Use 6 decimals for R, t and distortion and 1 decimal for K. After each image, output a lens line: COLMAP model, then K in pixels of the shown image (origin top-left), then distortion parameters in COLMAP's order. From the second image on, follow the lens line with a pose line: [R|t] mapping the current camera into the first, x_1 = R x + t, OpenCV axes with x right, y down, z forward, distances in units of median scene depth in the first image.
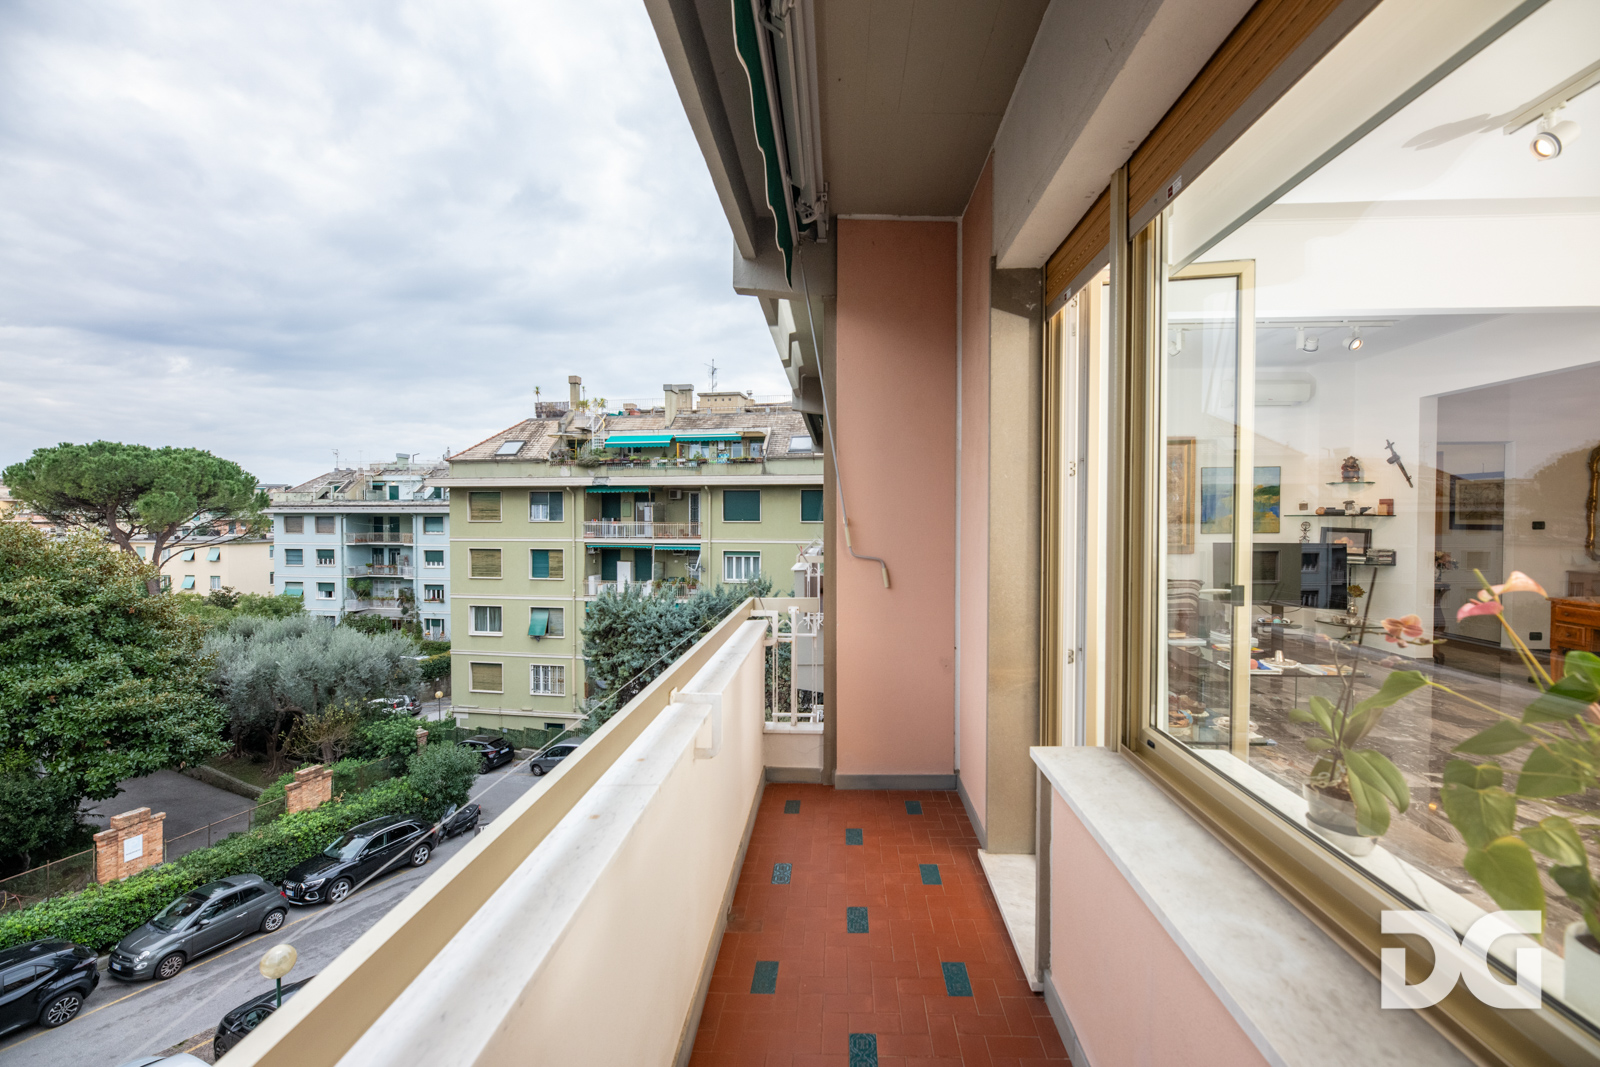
lens RADIAL K [[664.5, 0, 796.4], [0, 664.5, 531.6], [0, 0, 1]] dist [0.000318, -0.001163]
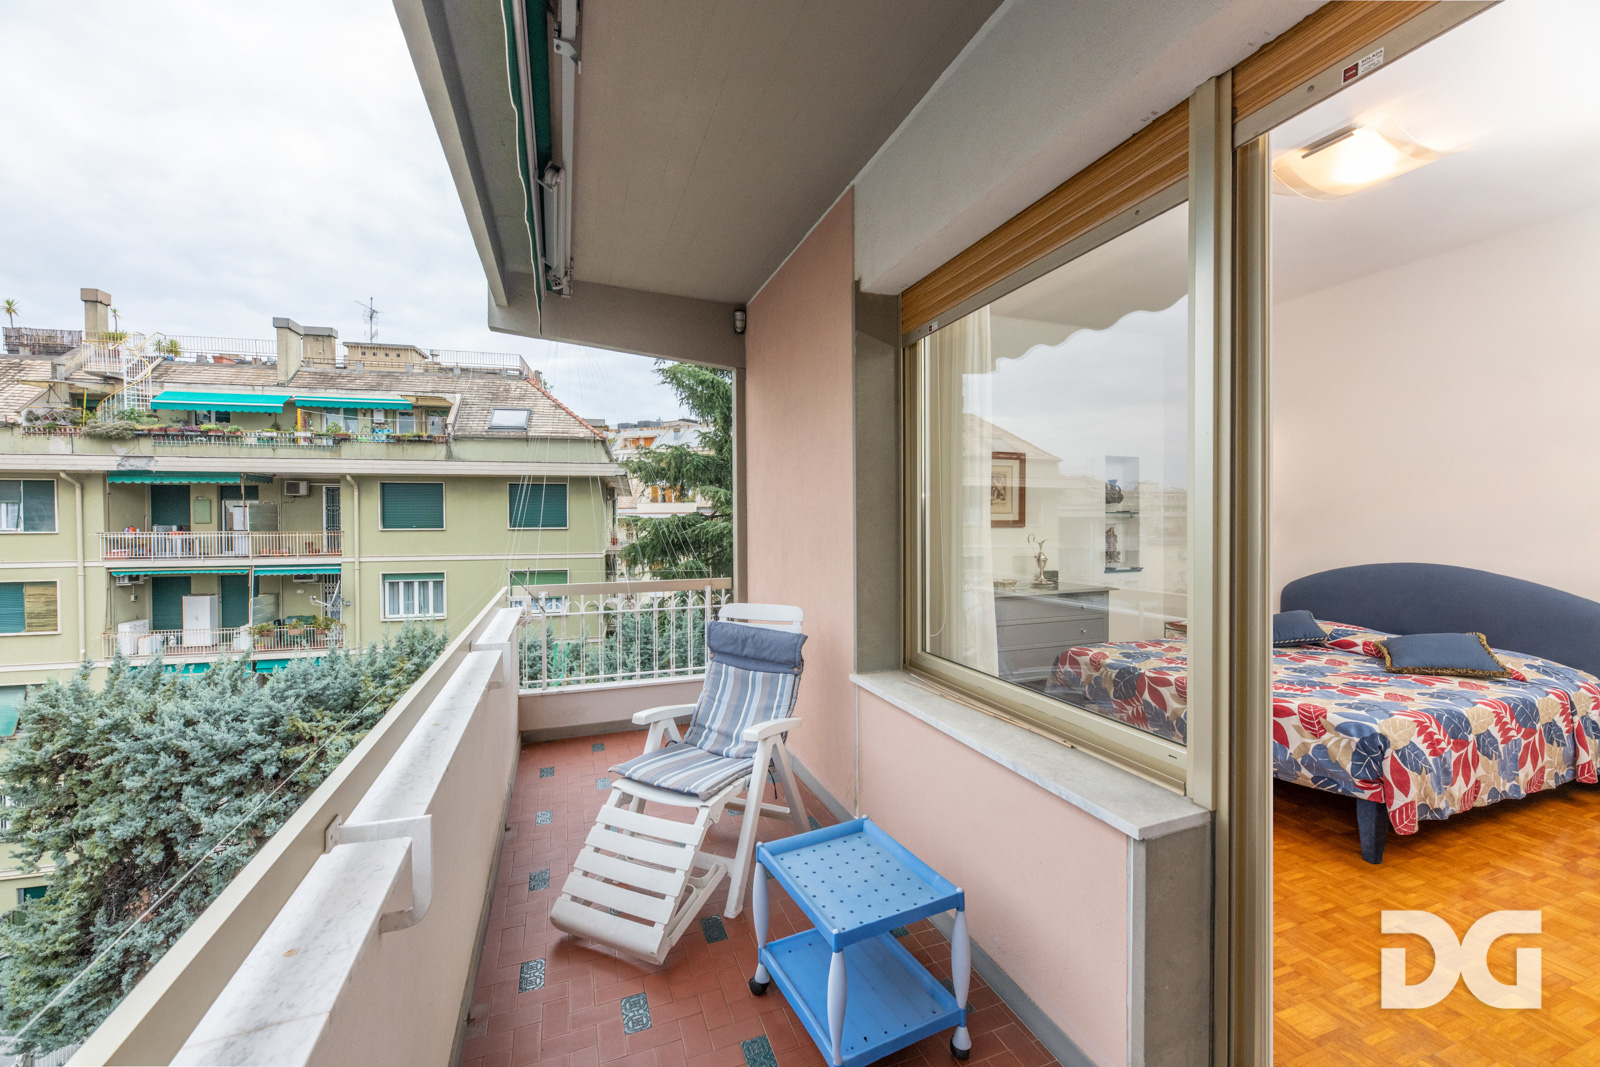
lens RADIAL K [[664.5, 0, 803.4], [0, 664.5, 540.3], [0, 0, 1]] dist [0.000318, -0.001163]
pose [[0.918805, -0.019512, 0.394229, 0.015439], [0.015788, 0.999795, 0.012687, -0.005851], [-0.394395, -0.005433, 0.918925, 0.217350]]
